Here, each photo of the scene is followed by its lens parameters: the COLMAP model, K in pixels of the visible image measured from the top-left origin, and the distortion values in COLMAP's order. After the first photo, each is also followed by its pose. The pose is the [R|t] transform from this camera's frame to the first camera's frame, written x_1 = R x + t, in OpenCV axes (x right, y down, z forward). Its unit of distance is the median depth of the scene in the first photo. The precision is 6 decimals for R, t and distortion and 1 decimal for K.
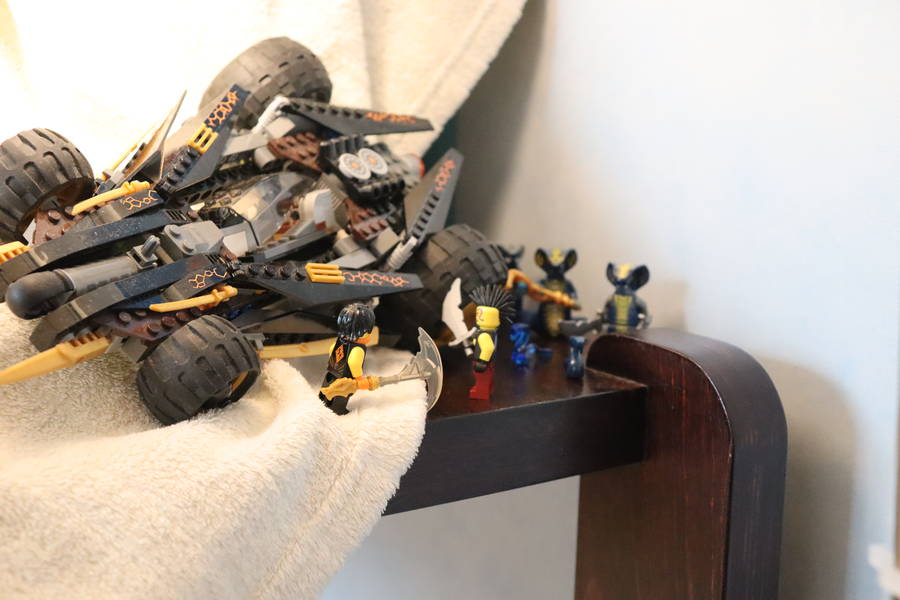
lens RADIAL K [[1432.0, 0, 456.0], [0, 1432.0, 303.7], [0, 0, 1]] dist [0.086251, 0.000000]
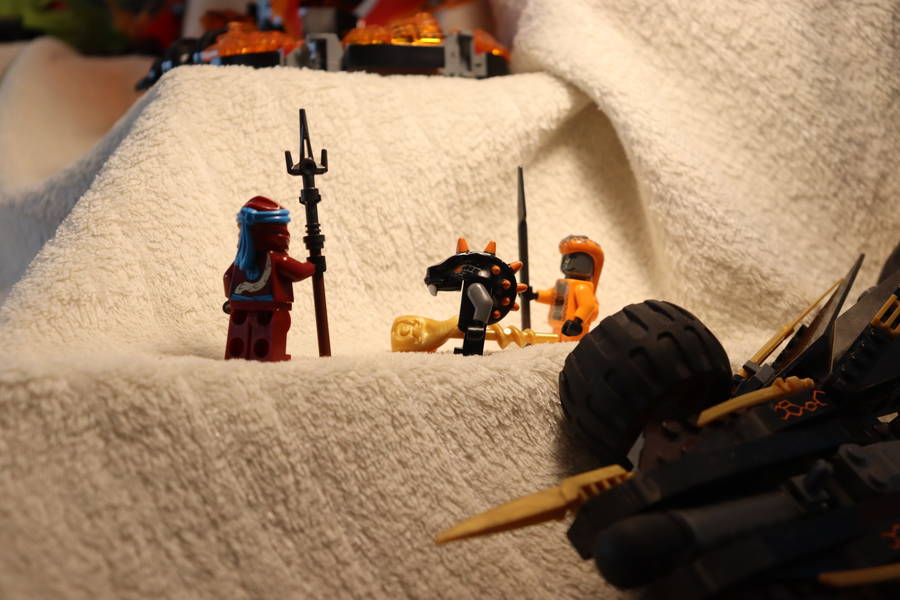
lens RADIAL K [[1432.0, 0, 454.8], [0, 1432.0, 302.9], [0, 0, 1]] dist [0.086251, 0.000000]
pose [[0.905169, -0.027471, -0.424164, -0.080249], [-0.040168, 0.987915, -0.149701, -0.013308], [0.423150, 0.152543, 0.893126, 0.332114]]
